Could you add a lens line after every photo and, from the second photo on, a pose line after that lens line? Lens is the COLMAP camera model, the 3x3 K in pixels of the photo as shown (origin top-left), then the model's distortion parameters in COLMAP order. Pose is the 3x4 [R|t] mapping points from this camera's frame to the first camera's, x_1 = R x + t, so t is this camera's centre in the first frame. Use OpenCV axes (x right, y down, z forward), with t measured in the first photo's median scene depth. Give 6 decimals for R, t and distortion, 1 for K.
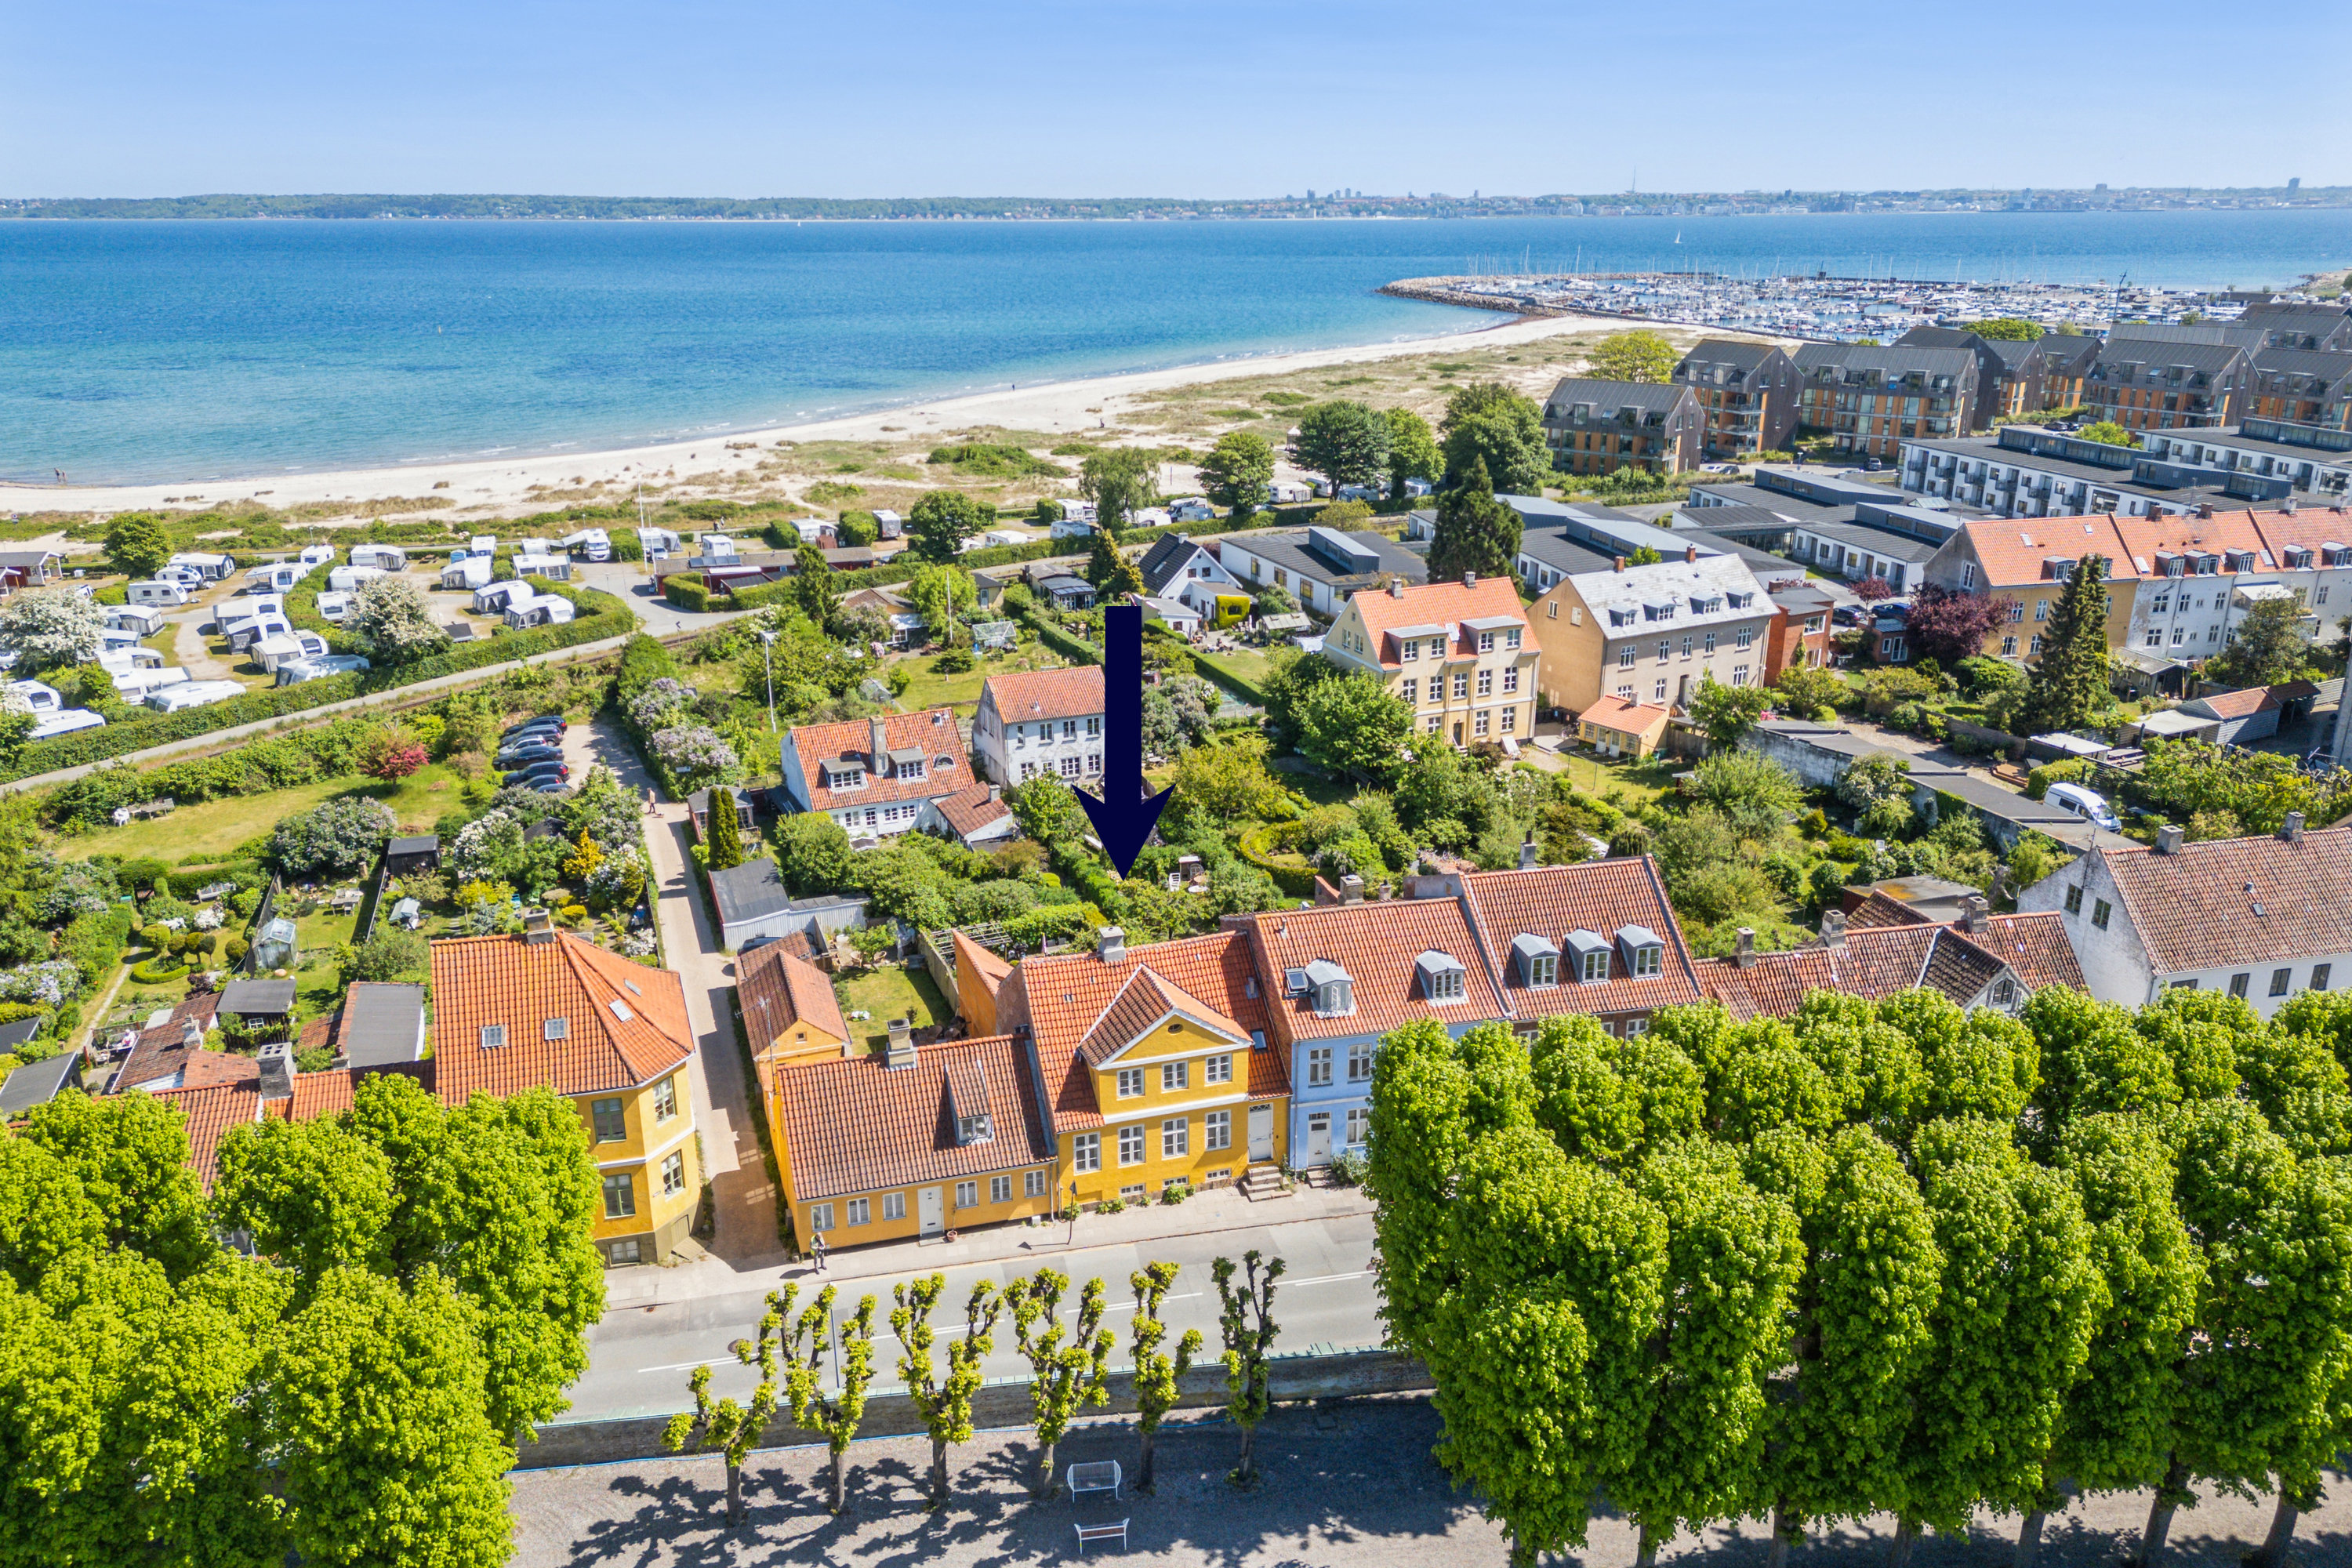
lens RADIAL K [[1632.7, 0, 1176.0], [0, 1632.7, 784.0], [0, 0, 1]] dist [0.072214, -0.000335]
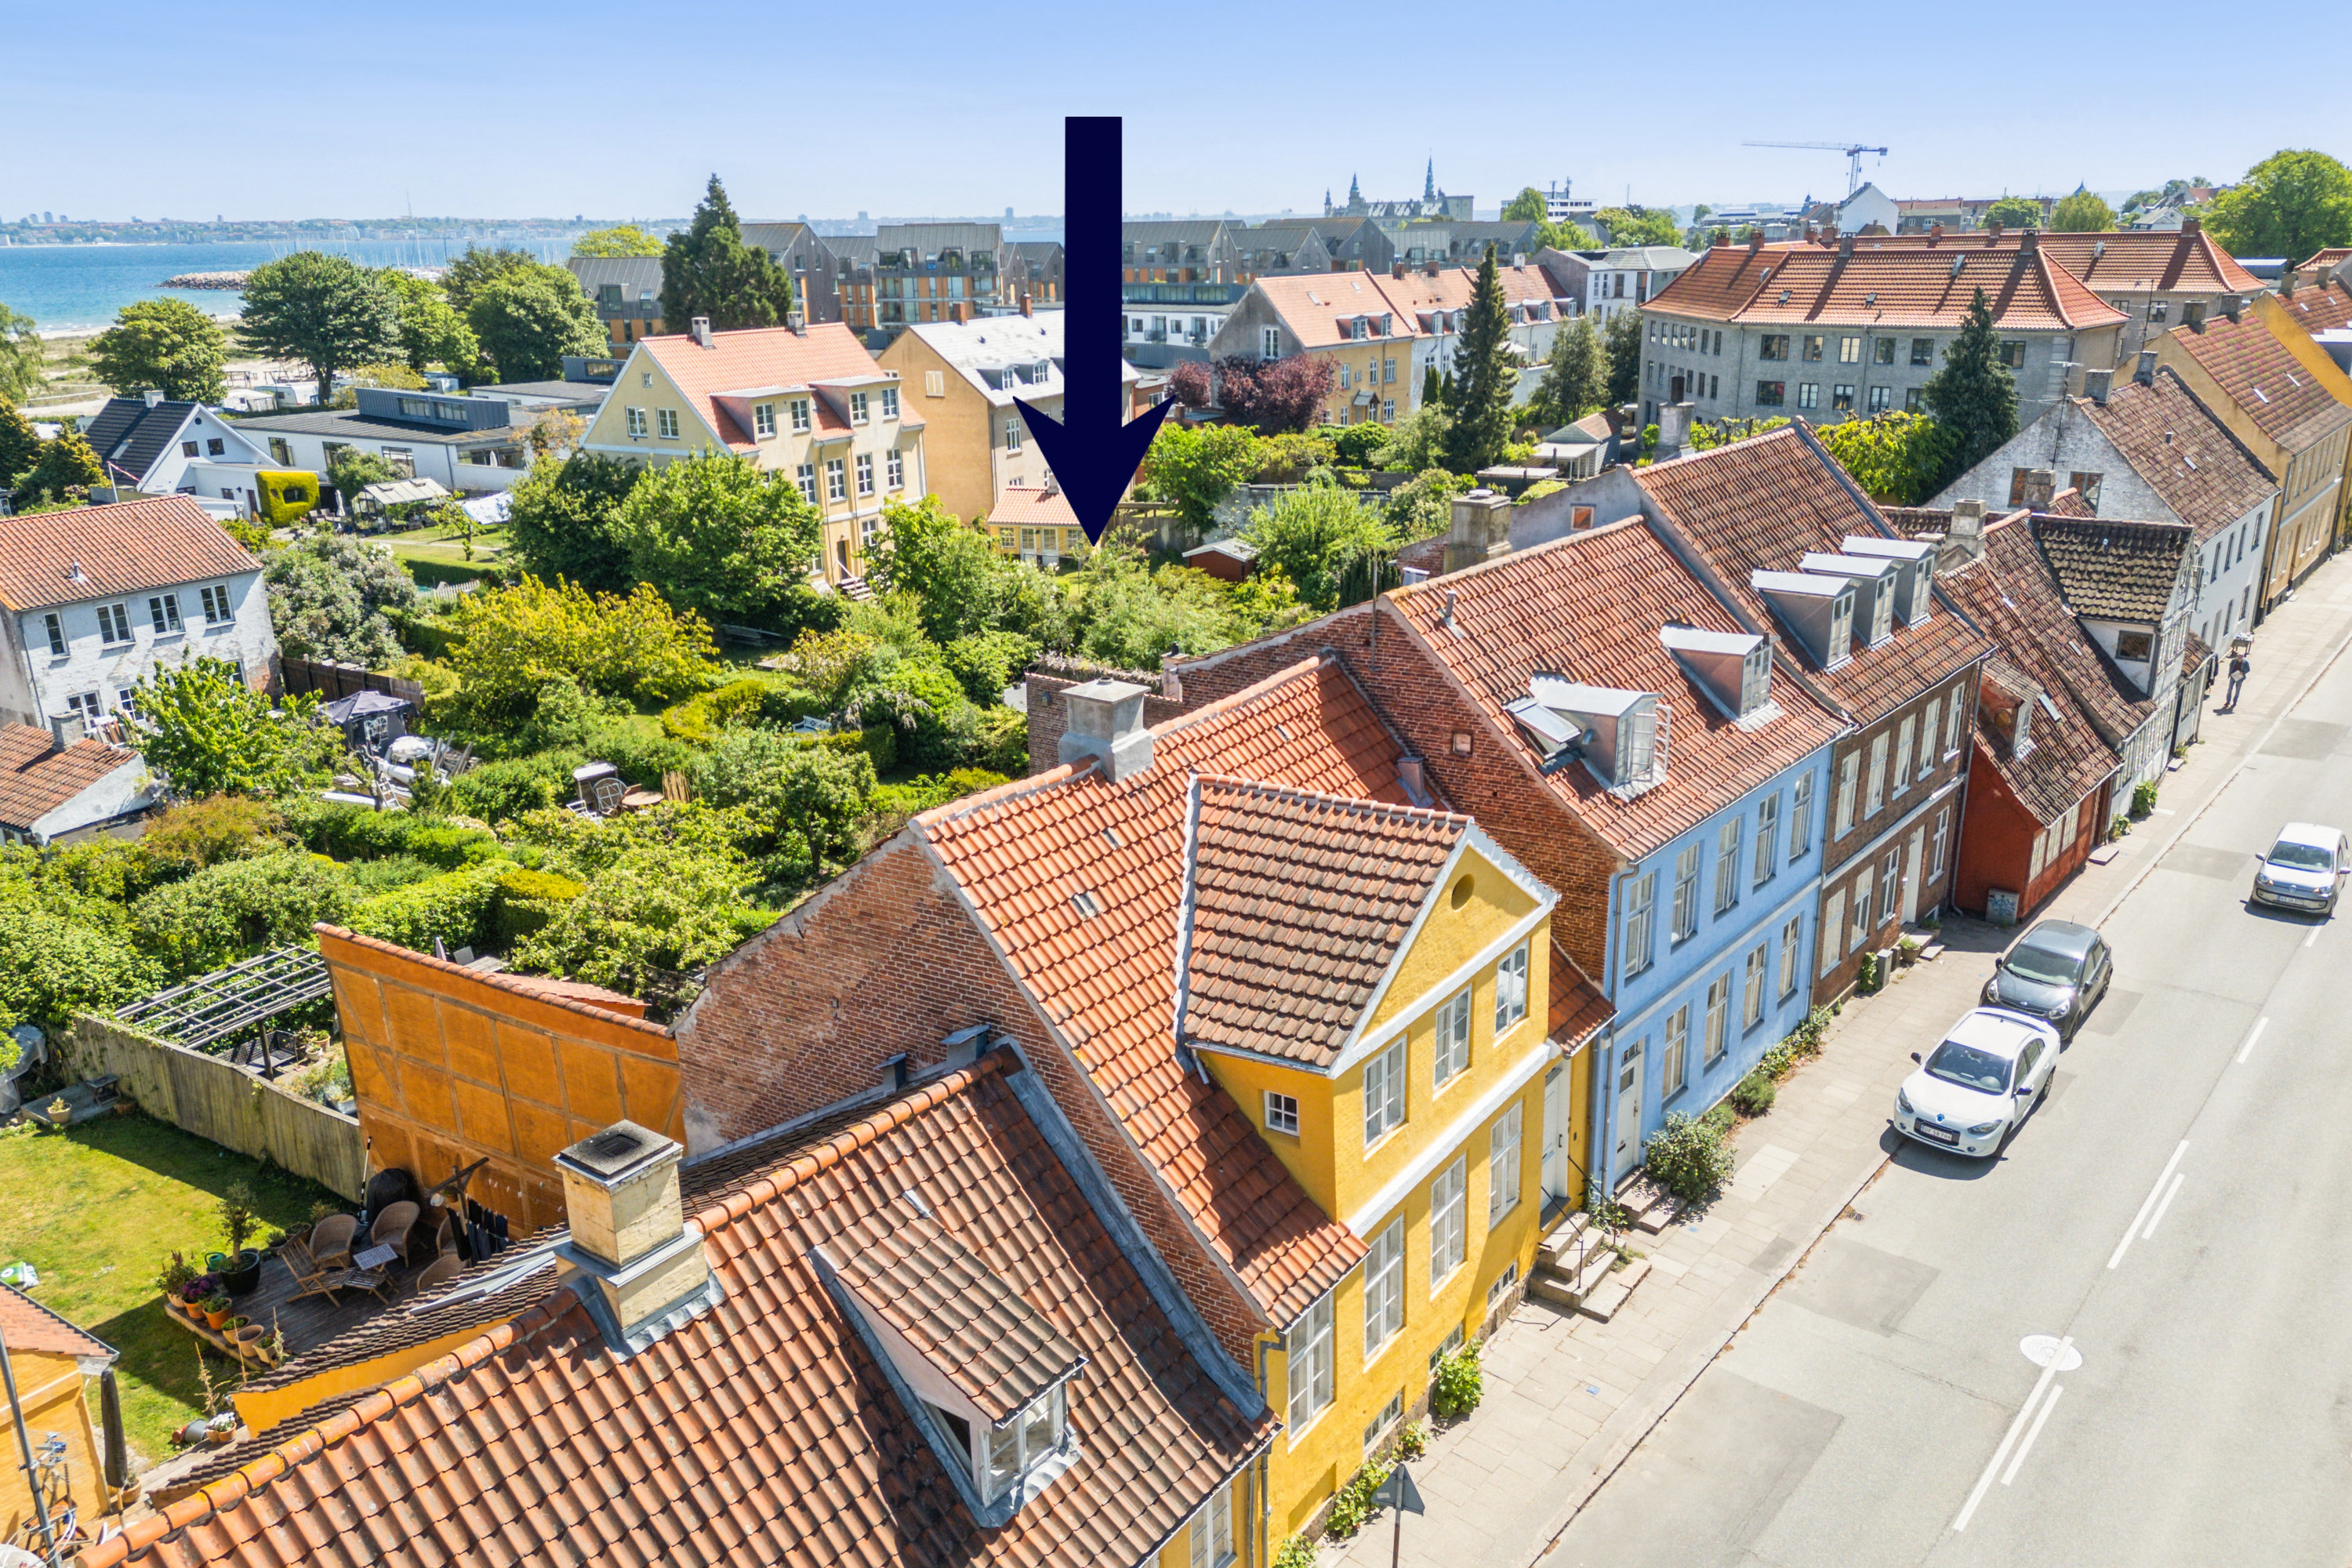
lens RADIAL K [[1704.9, 0, 1176.0], [0, 1704.9, 784.0], [0, 0, 1]] dist [0.046340, -0.002628]
pose [[0.797483, -0.197652, 0.570048, -0.125485], [0.209261, 0.976781, 0.045928, 0.053441], [-0.565889, 0.082662, 0.820327, 0.397922]]
